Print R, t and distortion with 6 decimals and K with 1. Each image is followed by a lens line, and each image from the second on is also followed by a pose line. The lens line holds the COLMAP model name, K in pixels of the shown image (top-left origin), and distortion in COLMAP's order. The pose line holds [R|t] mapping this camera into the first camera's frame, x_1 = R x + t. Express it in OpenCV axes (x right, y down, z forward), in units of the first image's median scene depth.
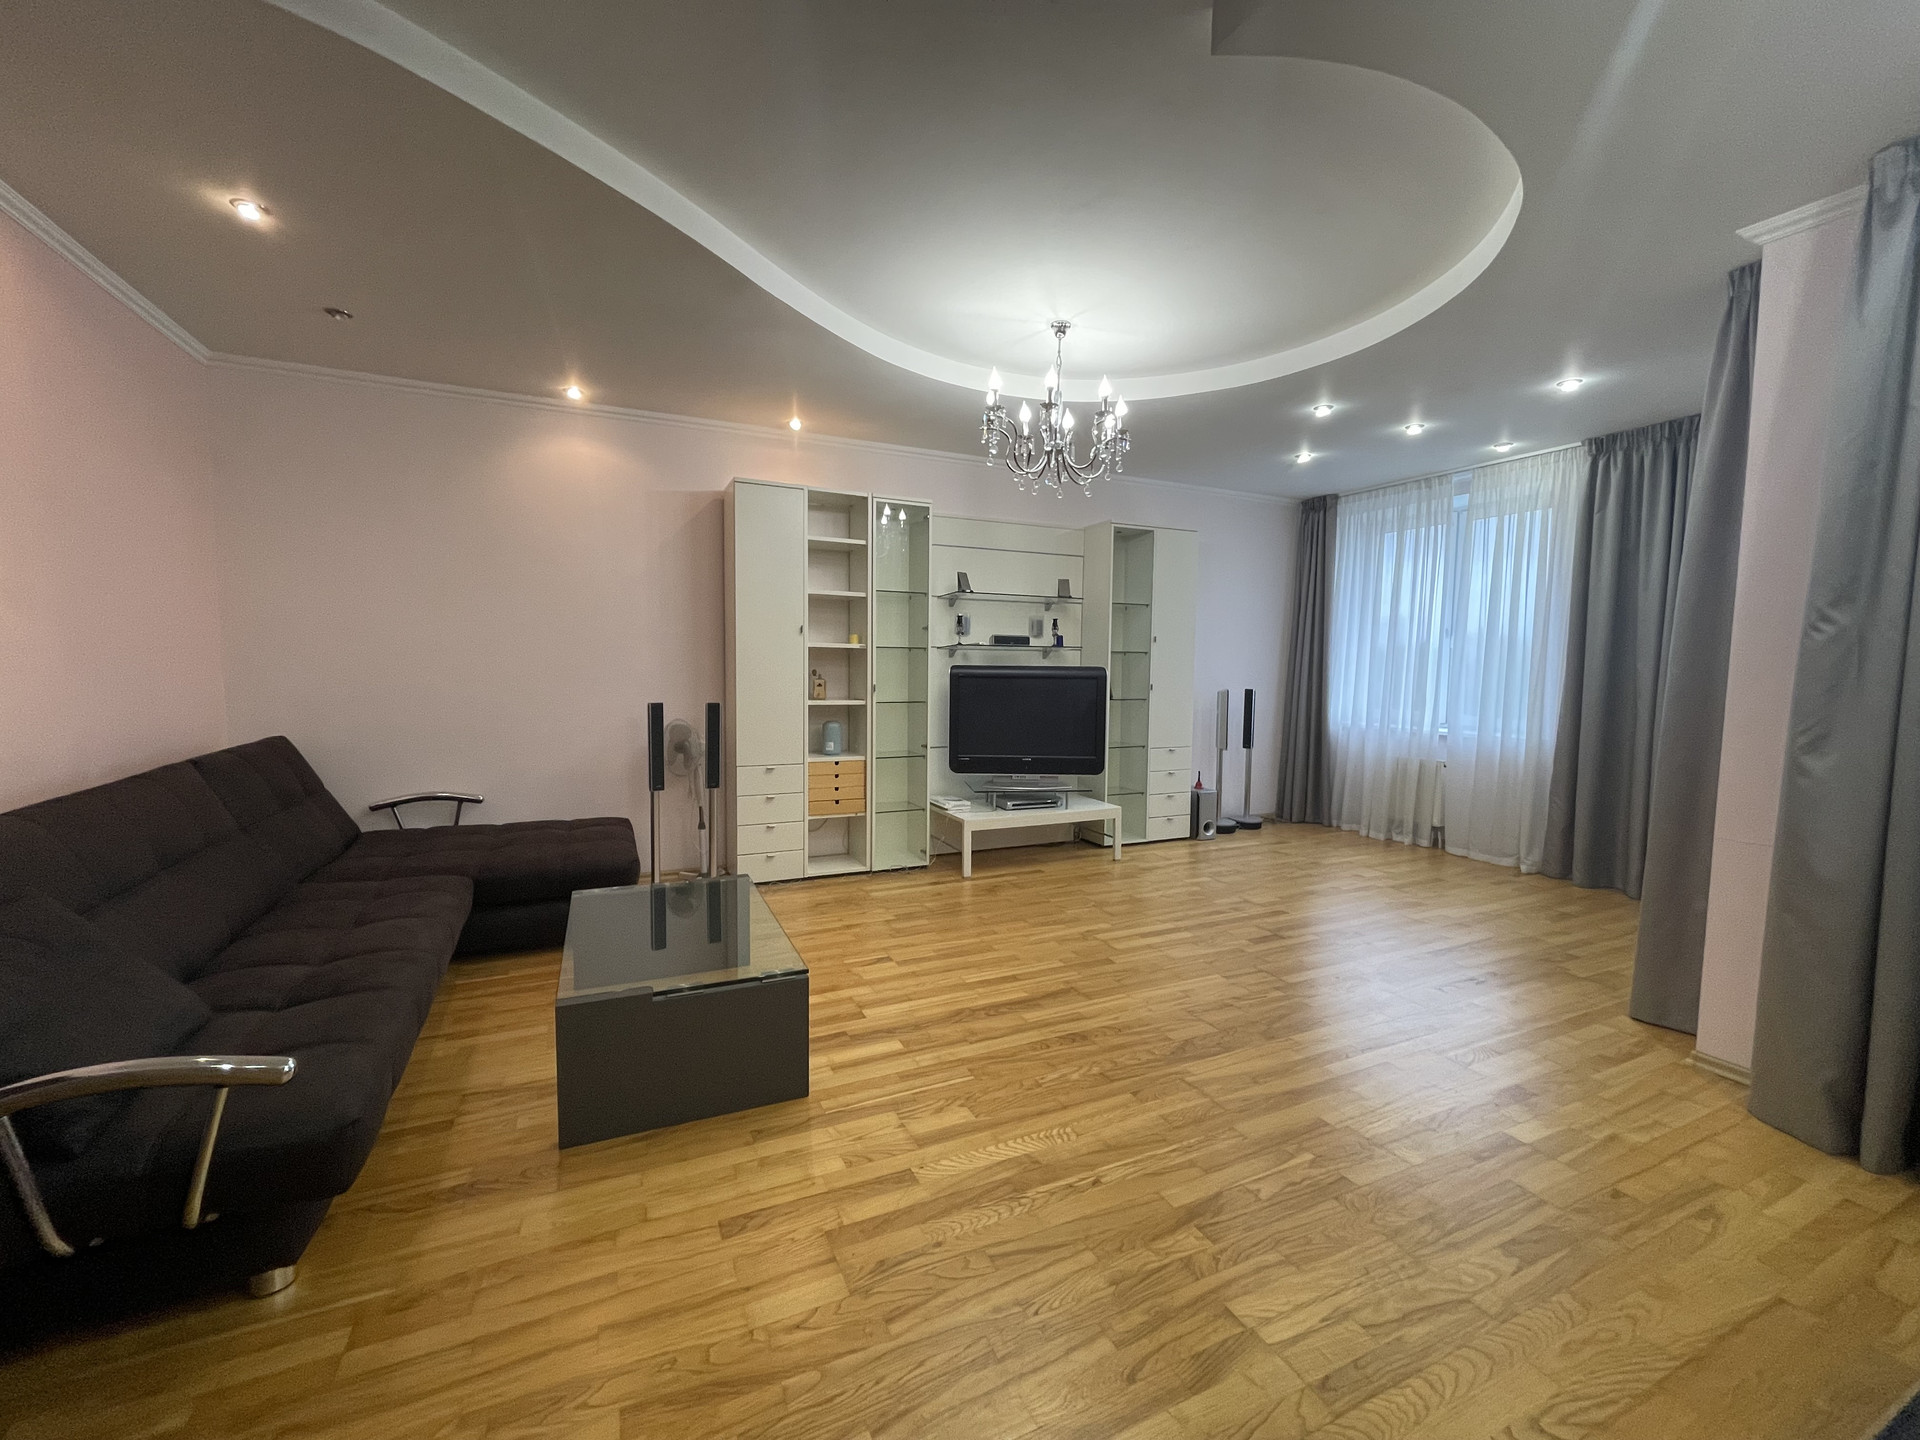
lens RADIAL K [[773.6, 0, 960.8], [0, 773.6, 727.8], [0, 0, 1]] dist [-0.002864, -0.000209]
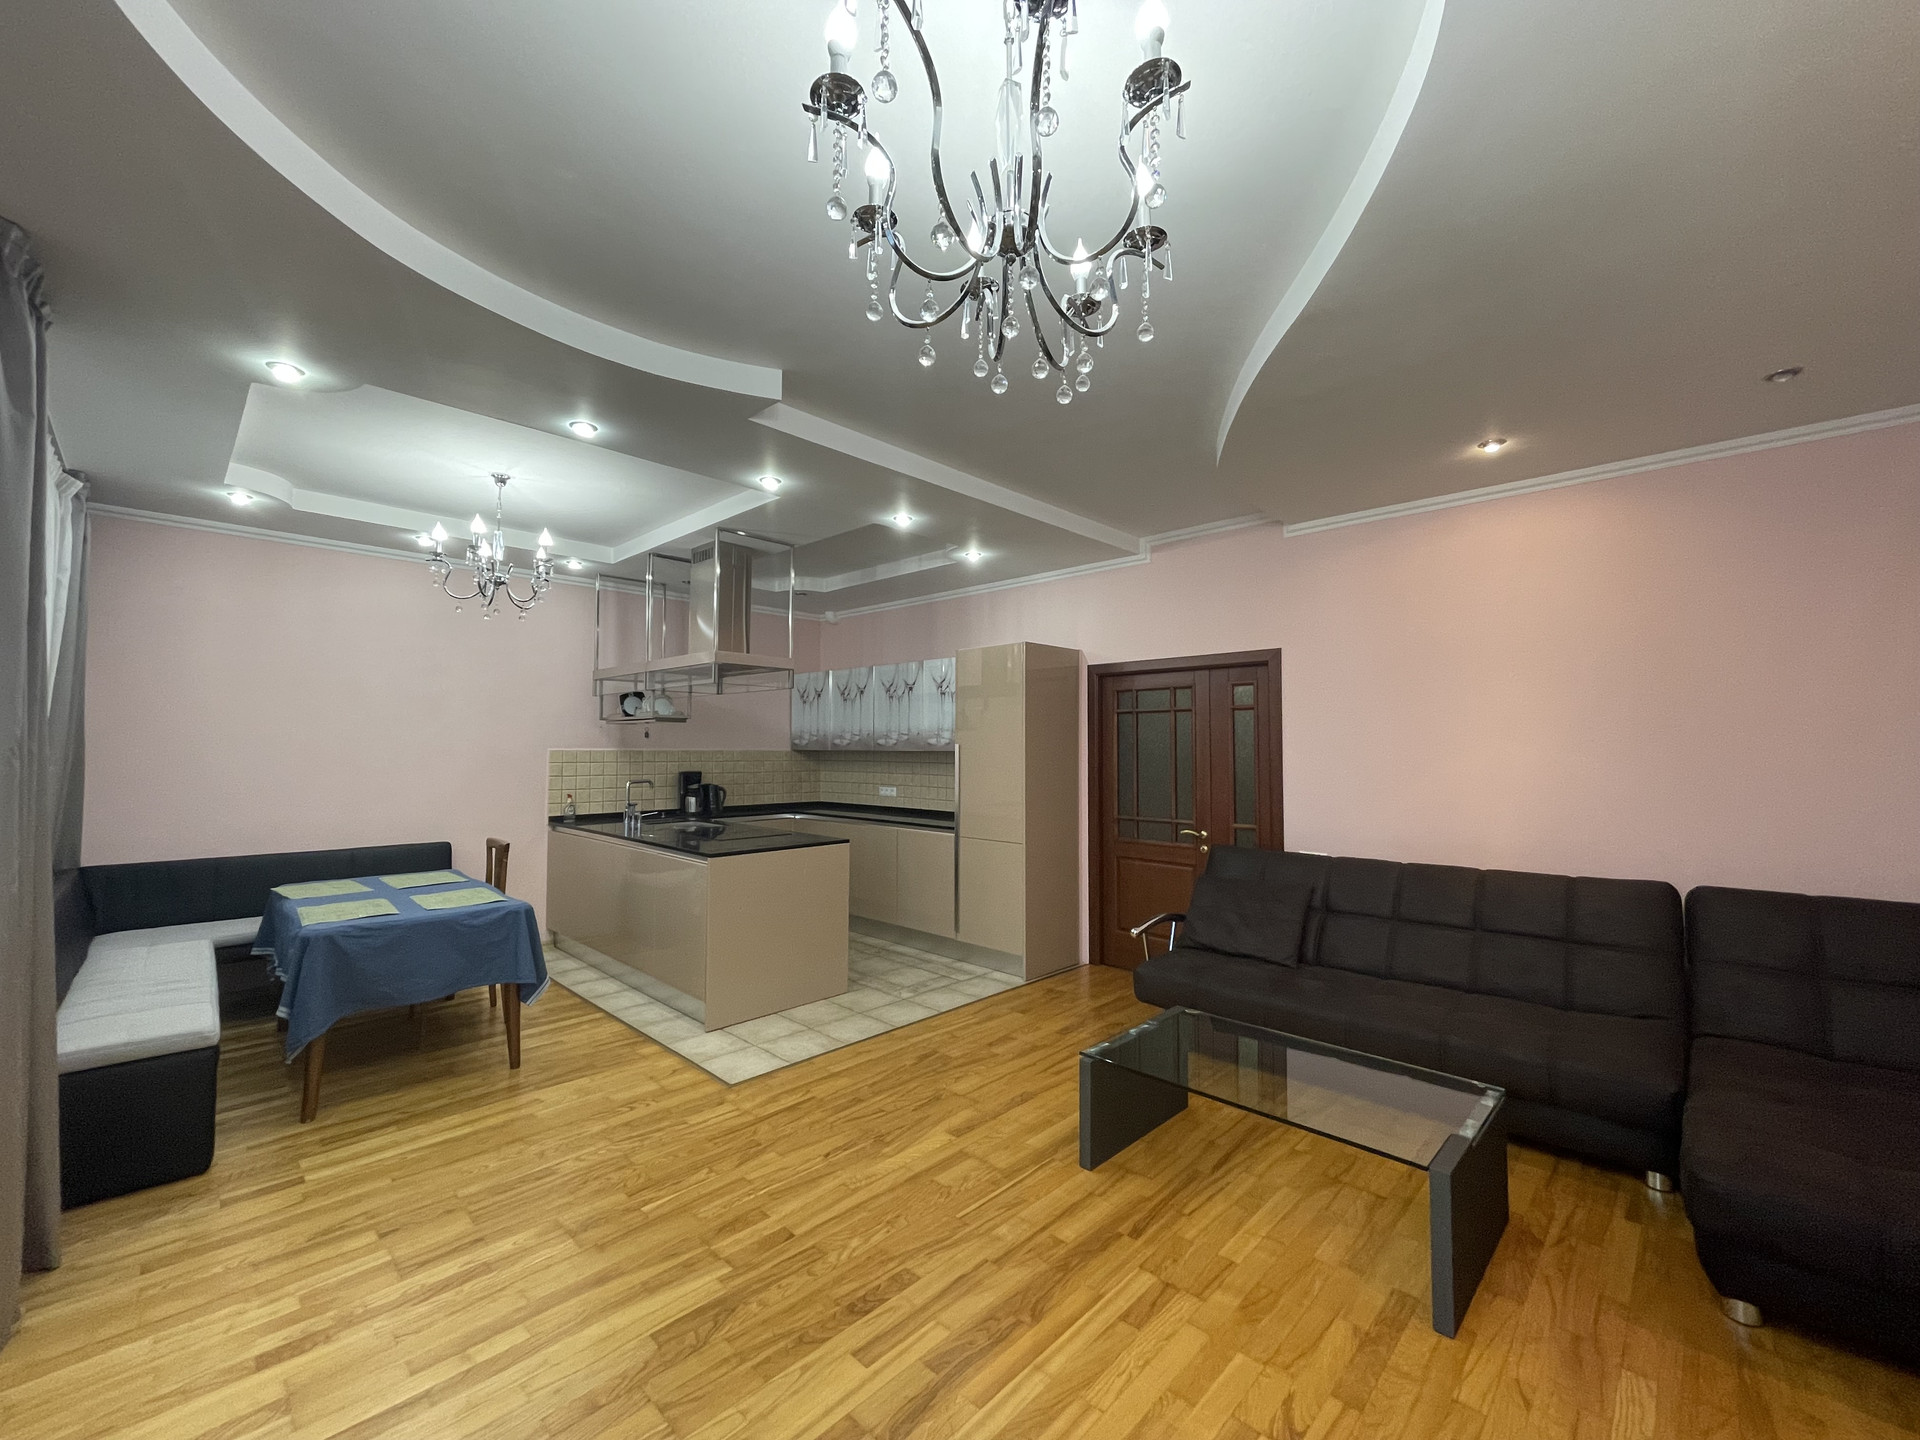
lens RADIAL K [[773.6, 0, 952.7], [0, 773.6, 720.8], [0, 0, 1]] dist [-0.002864, -0.000209]
pose [[-0.937074, -0.024925, -0.348239, 0.381902], [-0.041204, 0.998373, 0.039418, -0.210497], [0.346690, 0.051286, -0.936577, 1.915351]]
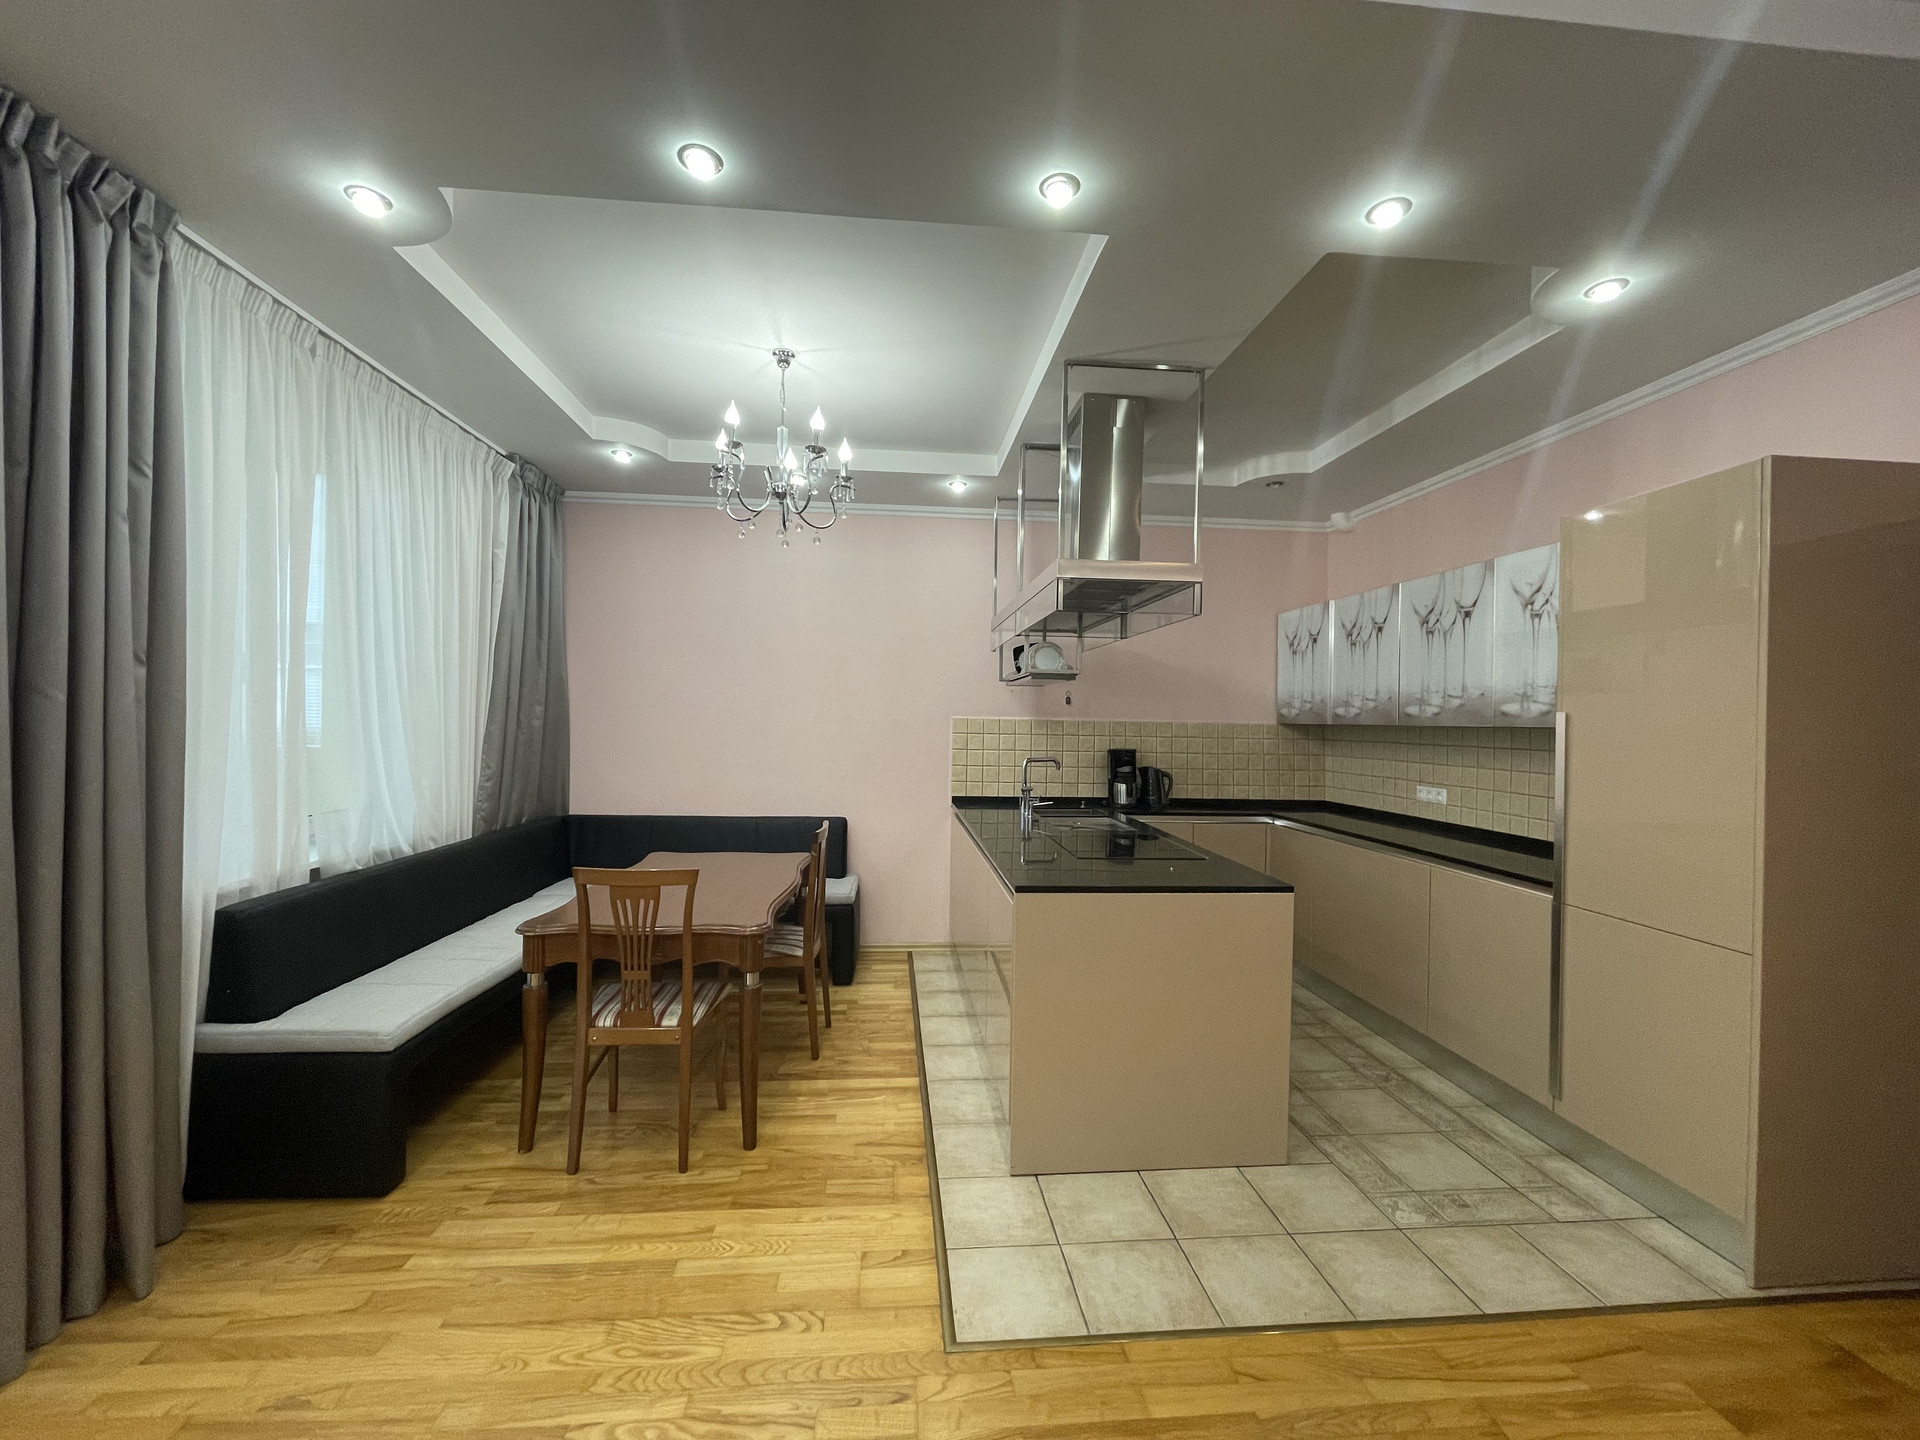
lens RADIAL K [[773.6, 0, 954.3], [0, 773.6, 720.4], [0, 0, 1]] dist [-0.002864, -0.000209]
pose [[-0.937585, -0.026118, 0.346775, 0.028180], [0.002661, 0.996608, 0.082256, -0.138280], [-0.347747, 0.078045, -0.934334, 1.170435]]
